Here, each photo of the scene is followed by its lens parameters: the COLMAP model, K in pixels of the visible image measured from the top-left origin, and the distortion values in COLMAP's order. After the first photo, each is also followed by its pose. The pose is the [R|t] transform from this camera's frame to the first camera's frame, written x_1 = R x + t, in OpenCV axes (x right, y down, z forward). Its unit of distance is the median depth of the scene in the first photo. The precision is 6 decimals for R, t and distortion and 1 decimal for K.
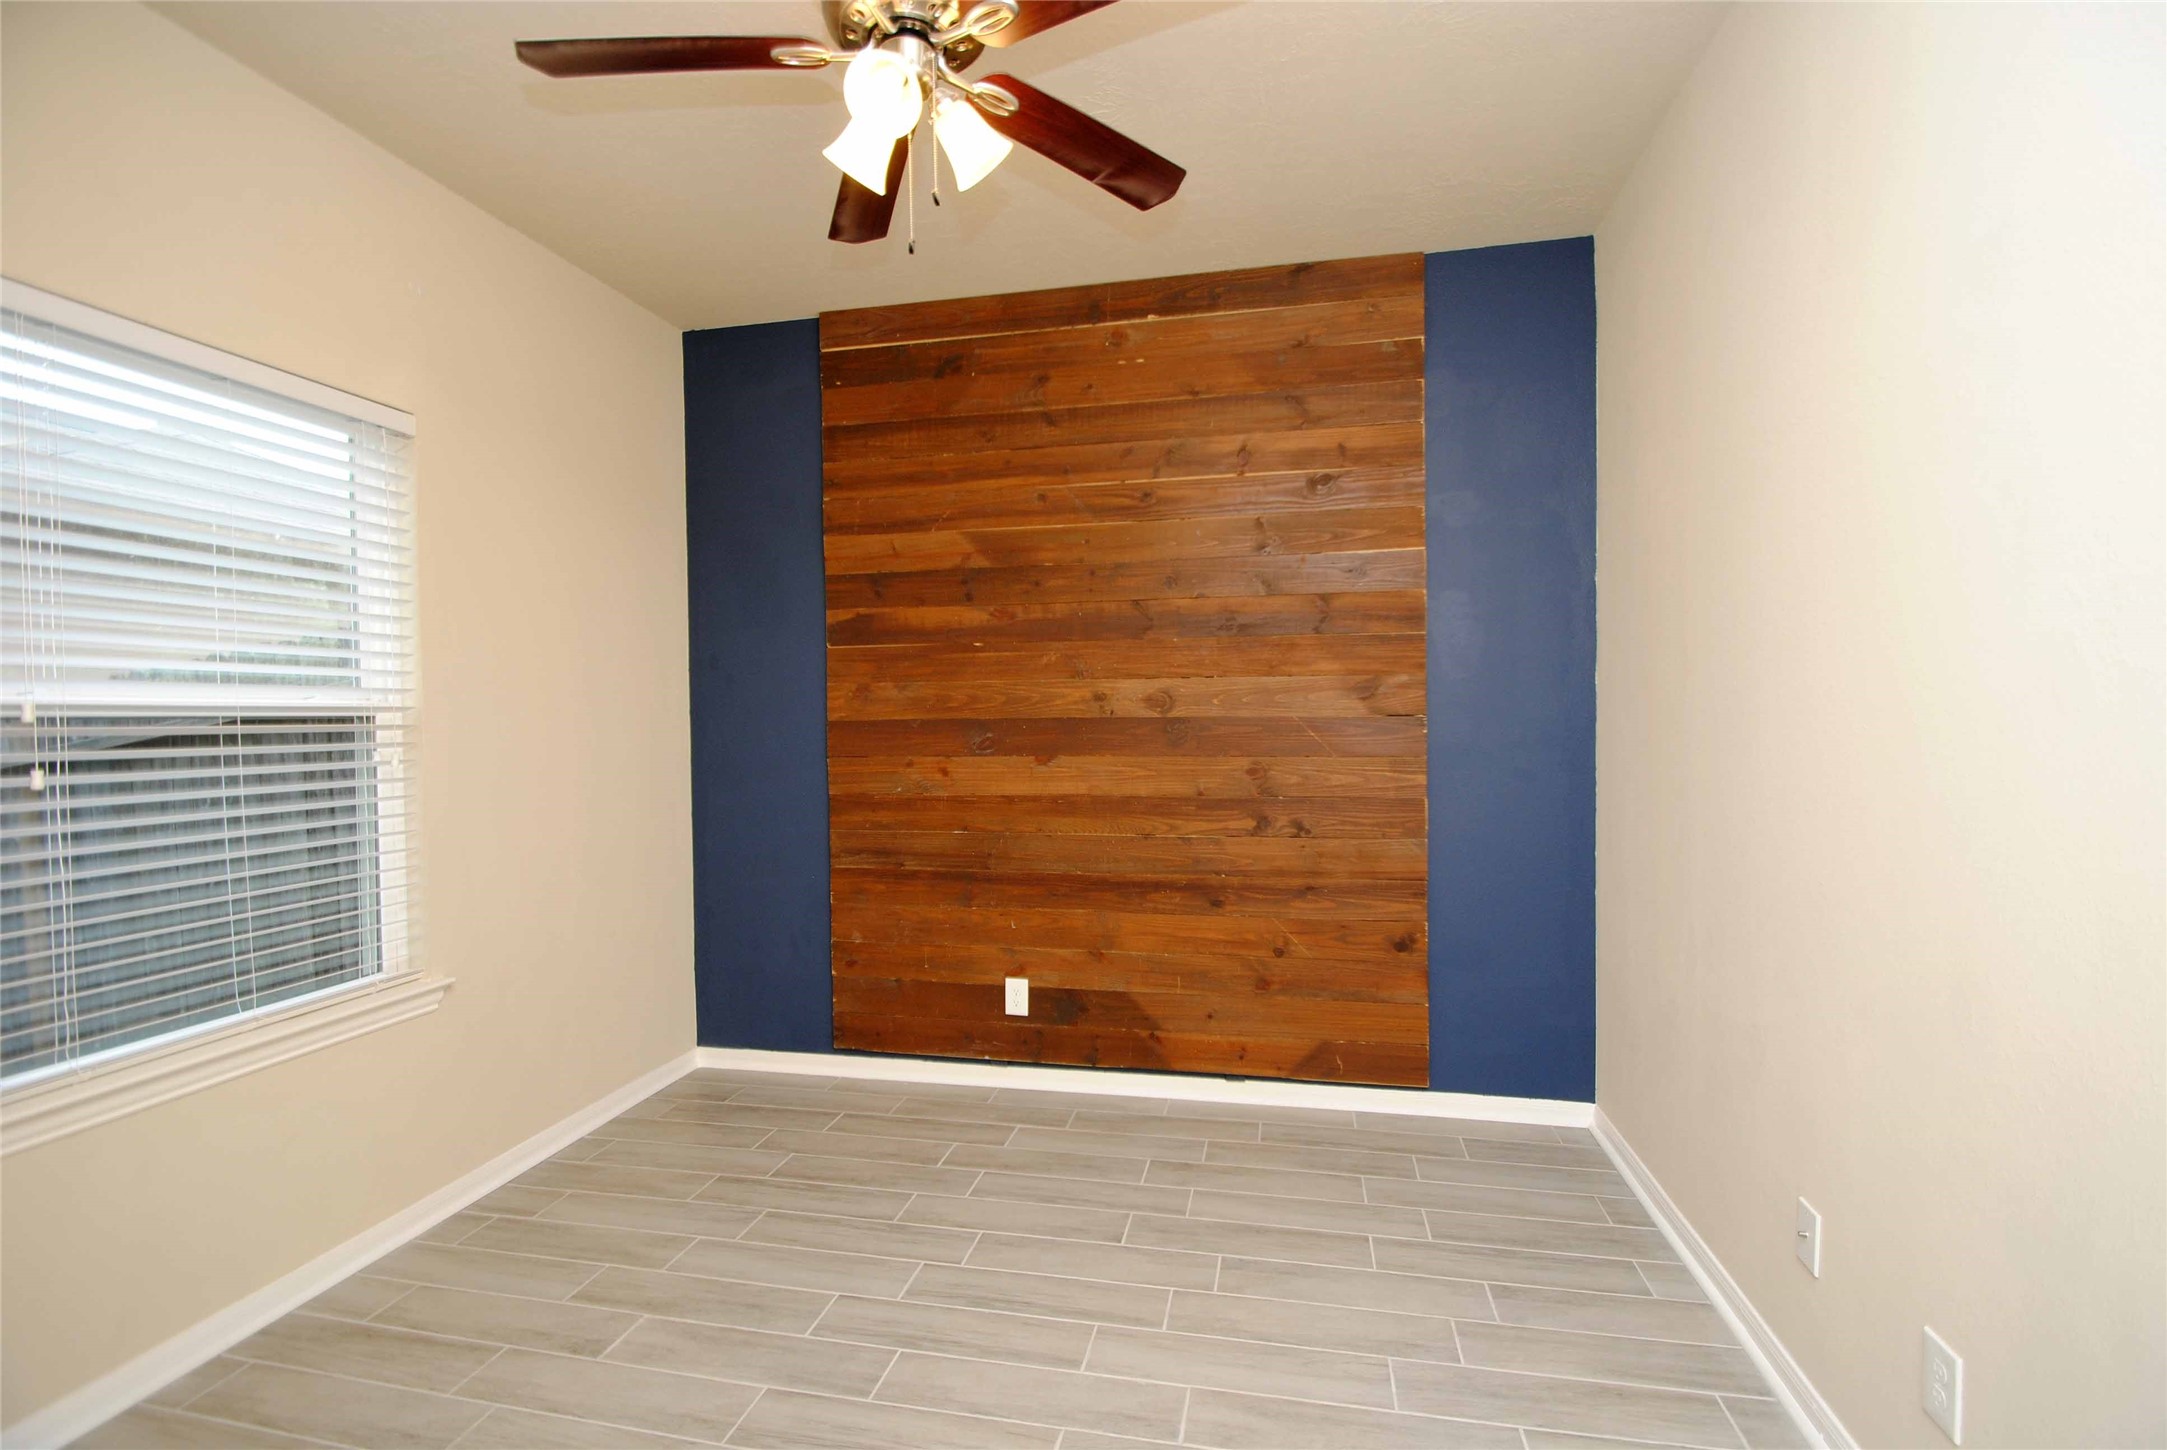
lens RADIAL K [[950.3, 0, 1096.3], [0, 950.3, 713.9], [0, 0, 1]] dist [0.003740, -0.009859]
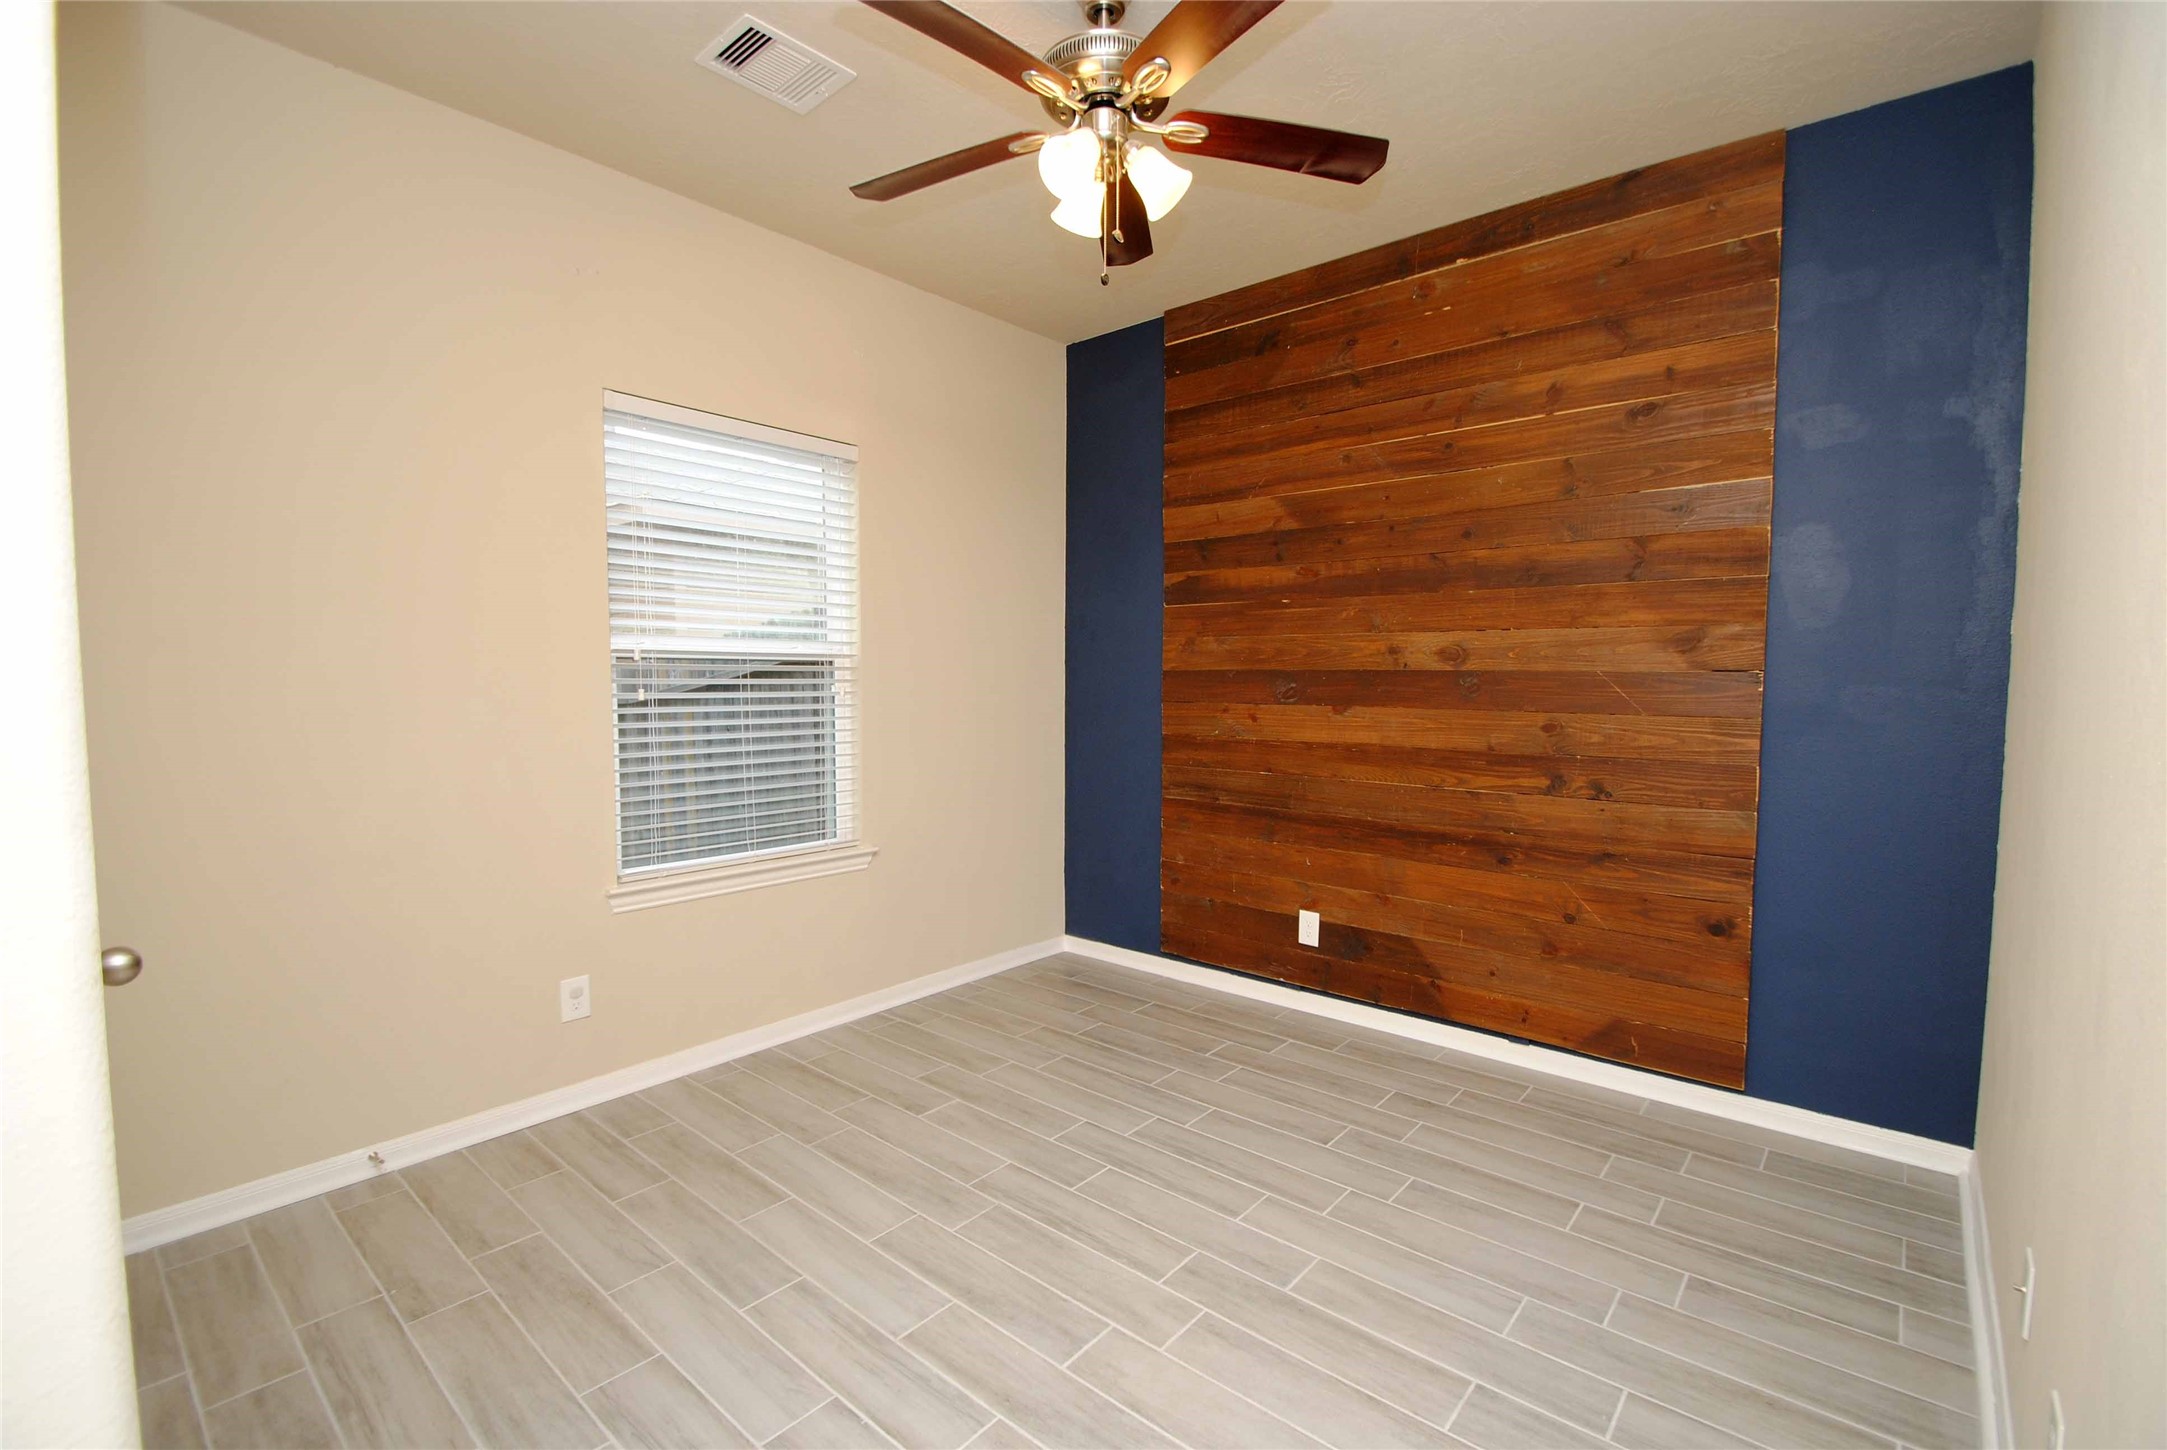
lens RADIAL K [[950.3, 0, 1089.5], [0, 950.3, 709.4], [0, 0, 1]] dist [0.003740, -0.009859]
pose [[0.874272, 0.032050, -0.484377, 0.227556], [-0.013458, 0.999035, 0.041813, 0.008277], [0.485250, -0.030037, 0.873859, -0.059166]]
